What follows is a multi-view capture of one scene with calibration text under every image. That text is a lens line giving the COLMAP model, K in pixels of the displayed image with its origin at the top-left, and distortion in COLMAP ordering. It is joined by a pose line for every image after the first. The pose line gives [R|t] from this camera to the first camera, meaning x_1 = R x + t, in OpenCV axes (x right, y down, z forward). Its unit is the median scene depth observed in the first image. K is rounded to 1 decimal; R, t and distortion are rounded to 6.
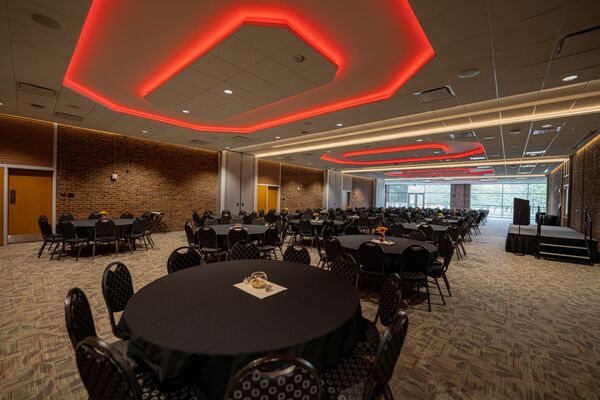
lens RADIAL K [[245.7, 0, 301.6], [0, 245.7, 201.0], [0, 0, 1]] dist [-0.001045, -0.000148]
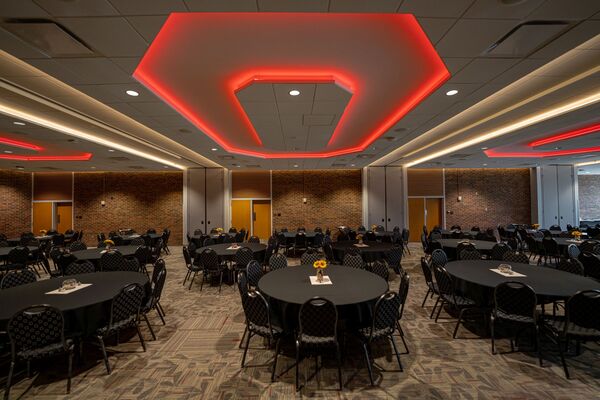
lens RADIAL K [[219.1, 0, 300.0], [0, 219.1, 200.0], [0, 0, 1]] dist [-0.000591, -0.000043]
pose [[0.660288, -0.076247, -0.747132, 0.493373], [0.019077, 0.996215, -0.084808, 0.005157], [0.750770, 0.041744, 0.659243, 0.575976]]
